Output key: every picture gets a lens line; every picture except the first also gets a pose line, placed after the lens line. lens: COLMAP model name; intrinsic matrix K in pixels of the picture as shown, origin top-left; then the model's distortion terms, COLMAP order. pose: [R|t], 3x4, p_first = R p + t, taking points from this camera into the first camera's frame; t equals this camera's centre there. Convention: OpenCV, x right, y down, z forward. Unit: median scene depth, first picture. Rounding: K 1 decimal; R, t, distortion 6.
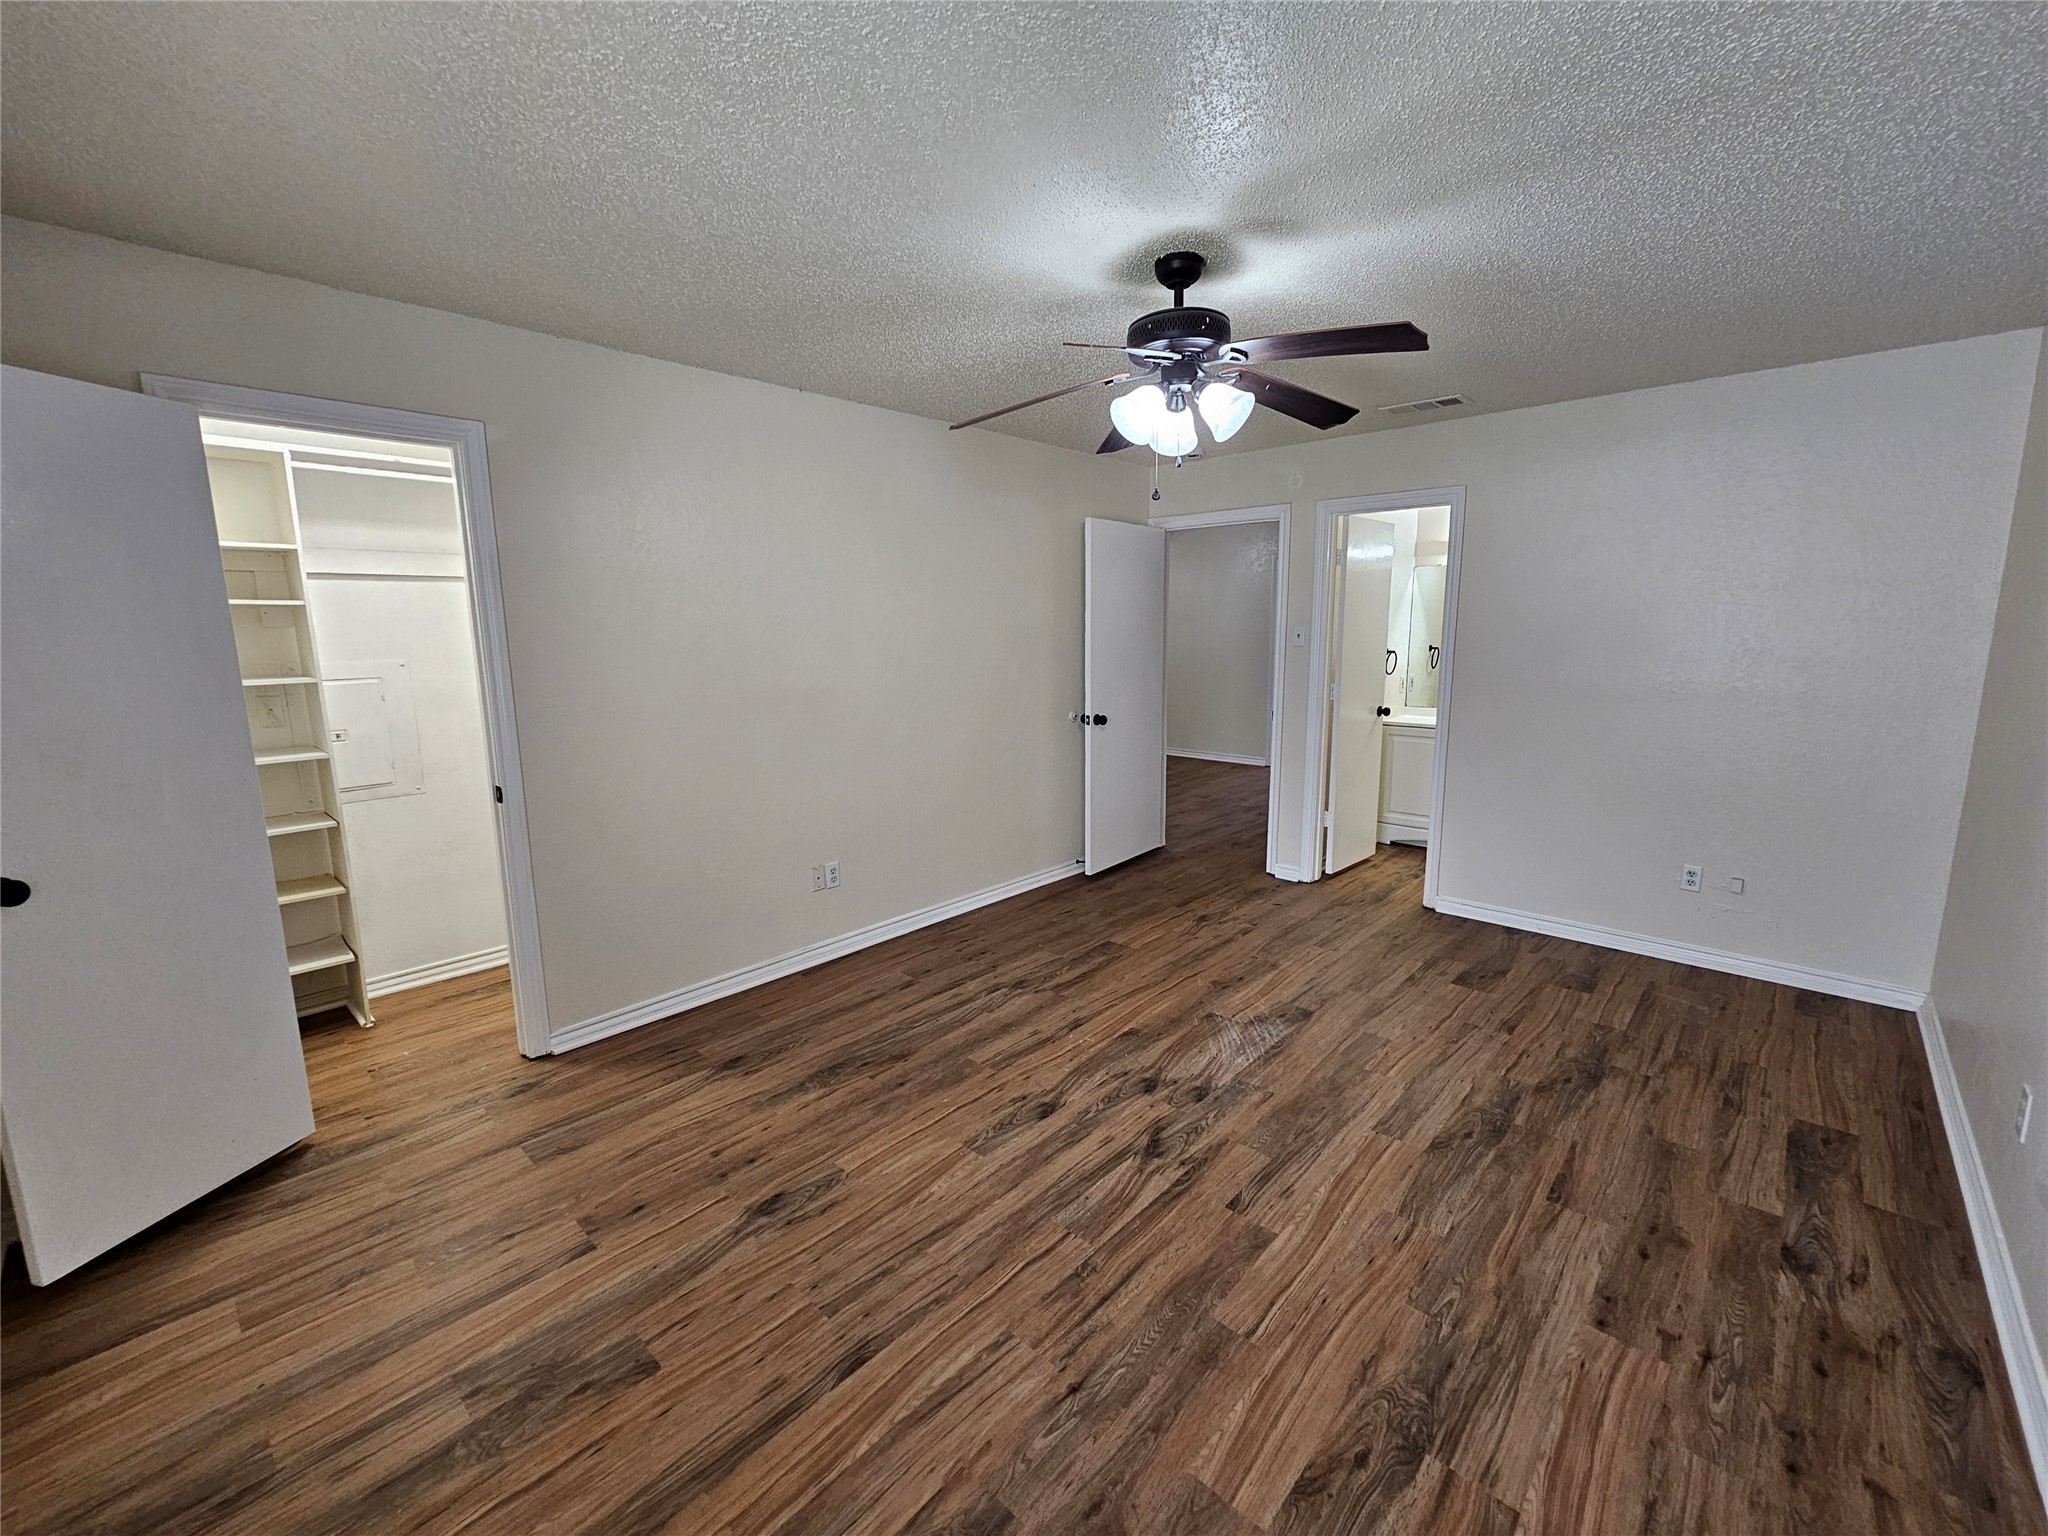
lens RADIAL K [[839.3, 0, 1027.5], [0, 839.3, 753.0], [0, 0, 1]] dist [-0.001969, 0.001343]
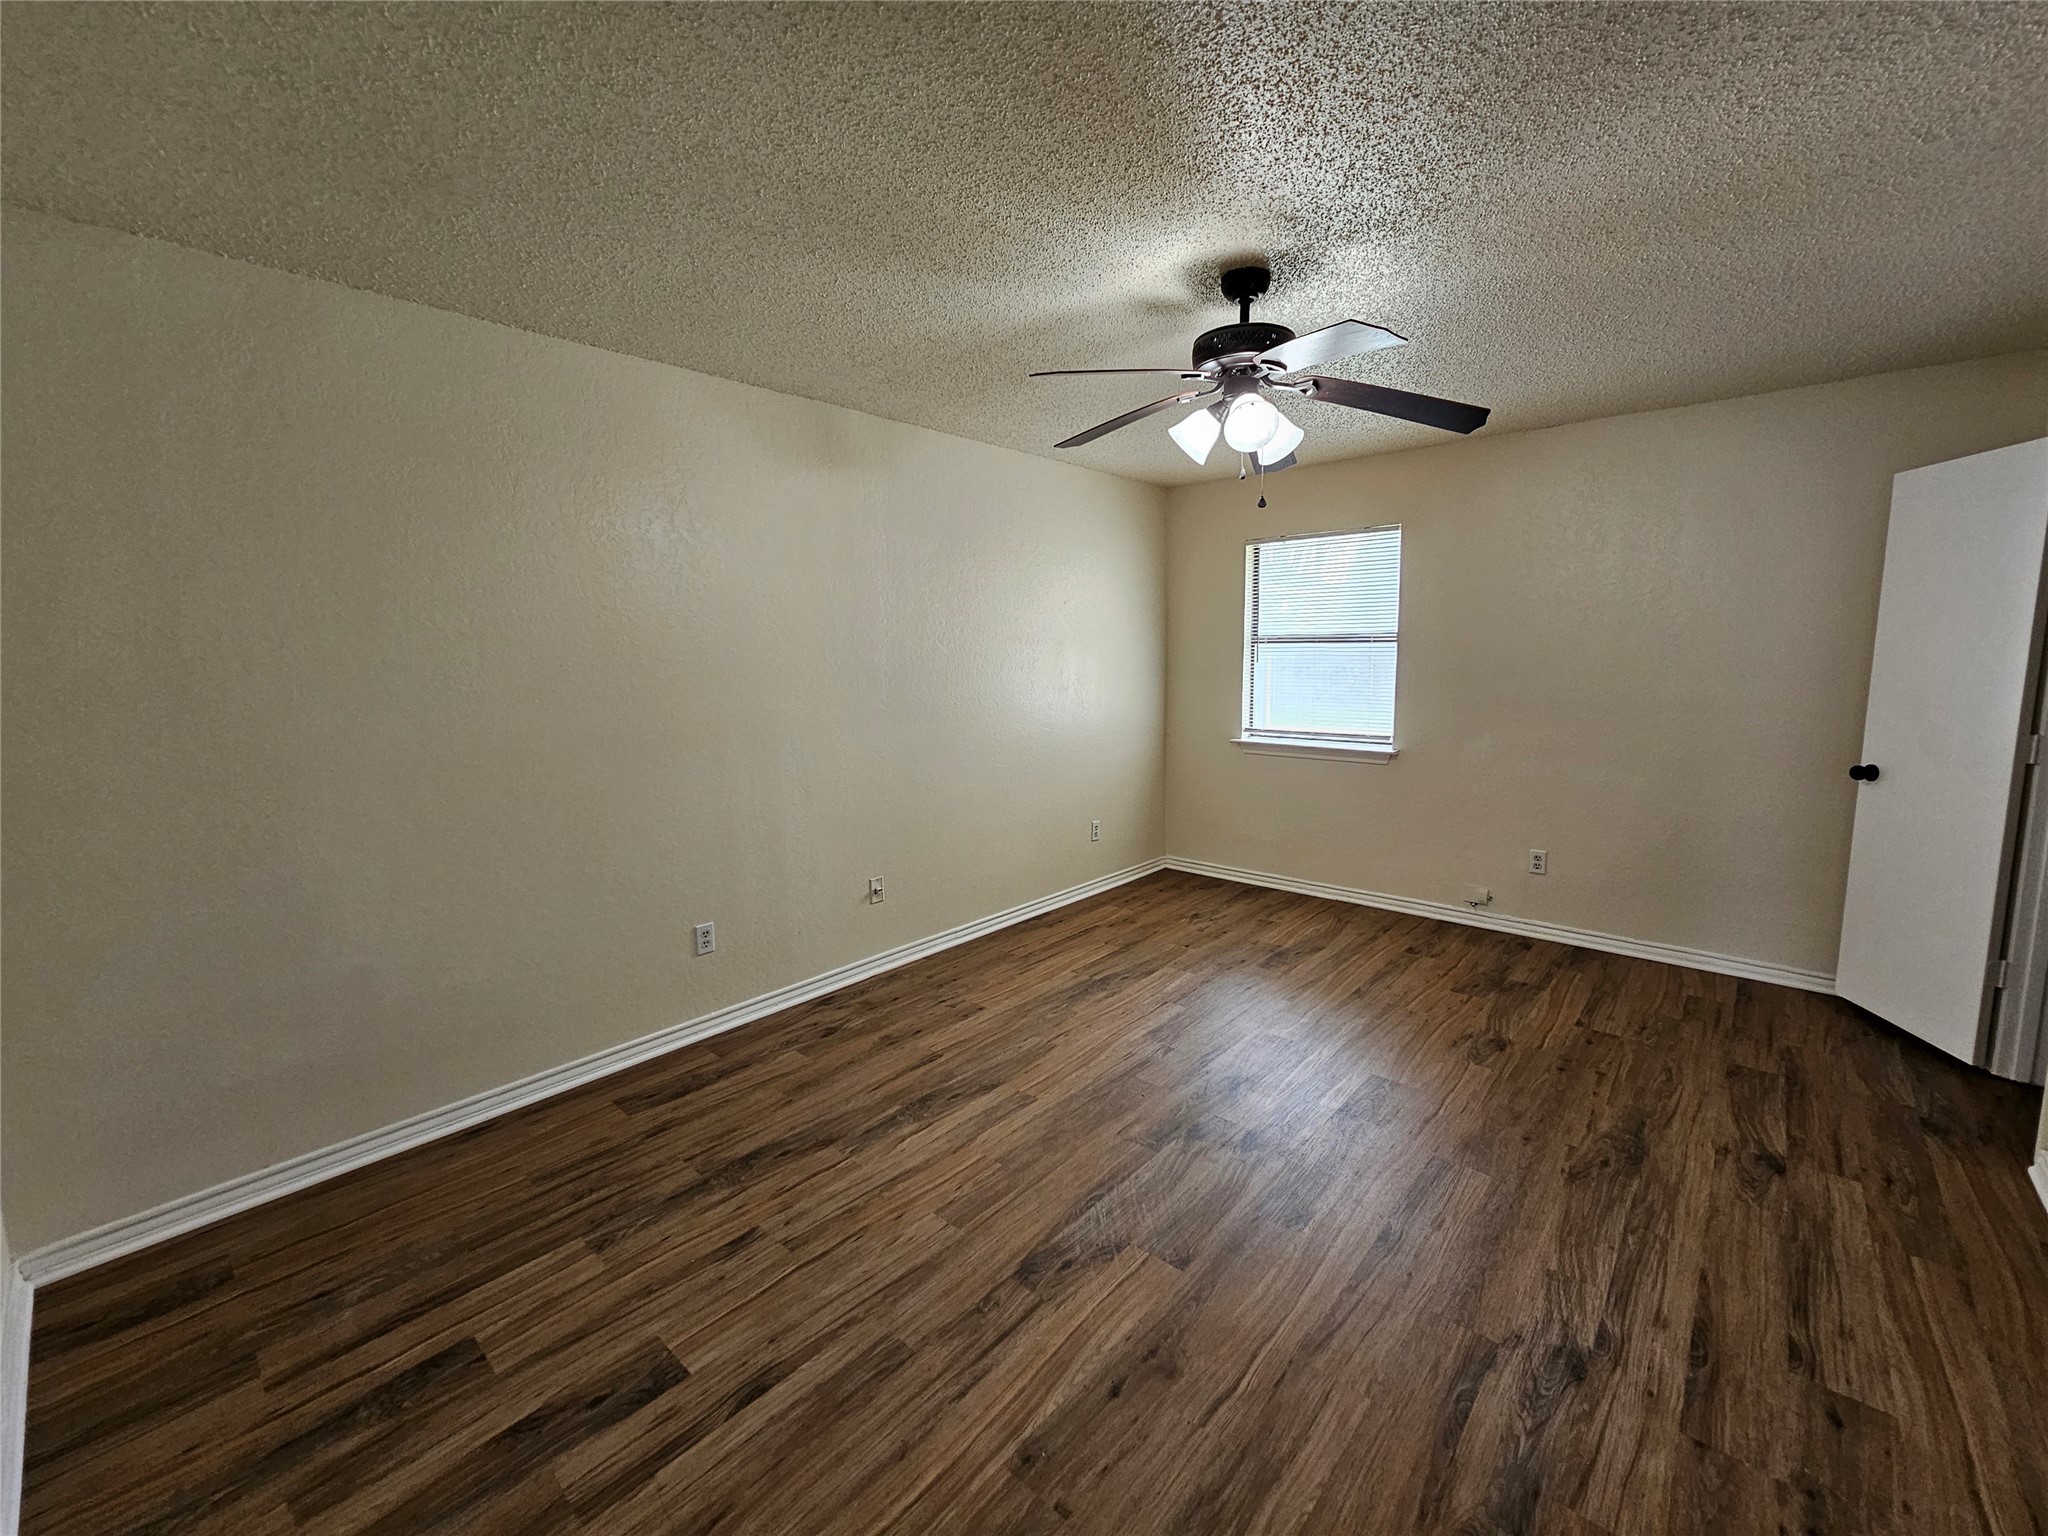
lens RADIAL K [[839.3, 0, 1038.0], [0, 839.3, 760.8], [0, 0, 1]] dist [-0.001969, 0.001343]
pose [[-0.999205, 0.025197, -0.030904, 0.392845], [0.015428, 0.958974, 0.283073, -0.256566], [0.036769, 0.282371, -0.958600, 1.745144]]
